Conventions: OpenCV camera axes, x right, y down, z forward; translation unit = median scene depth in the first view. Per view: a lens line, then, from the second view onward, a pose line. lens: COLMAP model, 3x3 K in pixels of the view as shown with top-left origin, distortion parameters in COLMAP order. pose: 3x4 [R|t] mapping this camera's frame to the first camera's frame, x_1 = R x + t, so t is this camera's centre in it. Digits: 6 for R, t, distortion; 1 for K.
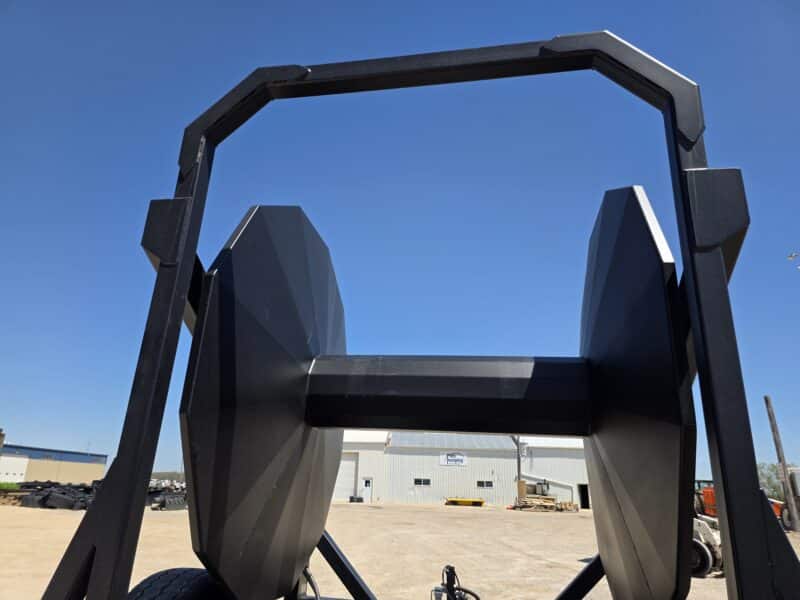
lens RADIAL K [[528.6, 0, 397.5], [0, 528.6, 290.6], [0, 0, 1]] dist [0.067339, -0.069944]
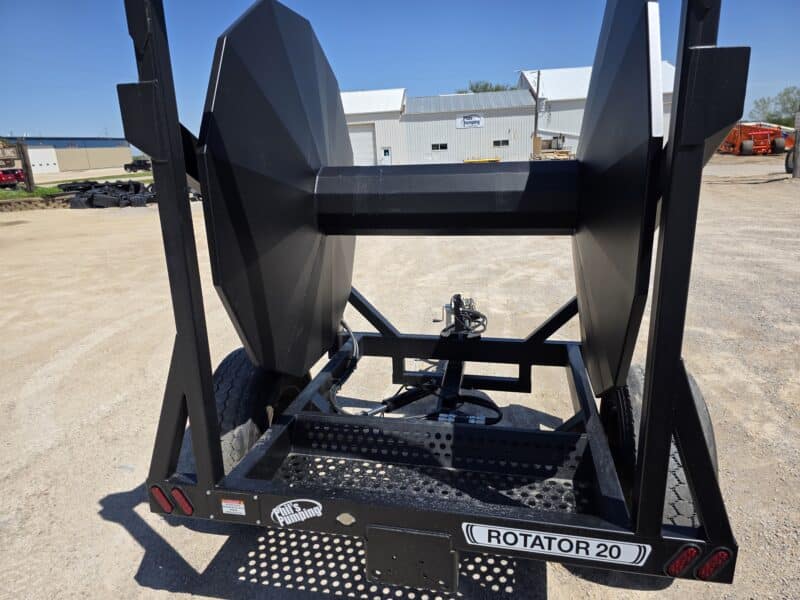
lens RADIAL K [[528.6, 0, 397.5], [0, 528.6, 290.6], [0, 0, 1]] dist [0.067339, -0.069944]
pose [[0.995835, -0.075612, -0.050956, 0.038778], [0.091179, 0.825736, 0.556638, -0.274417], [-0.000012, -0.558966, 0.829191, 0.015137]]
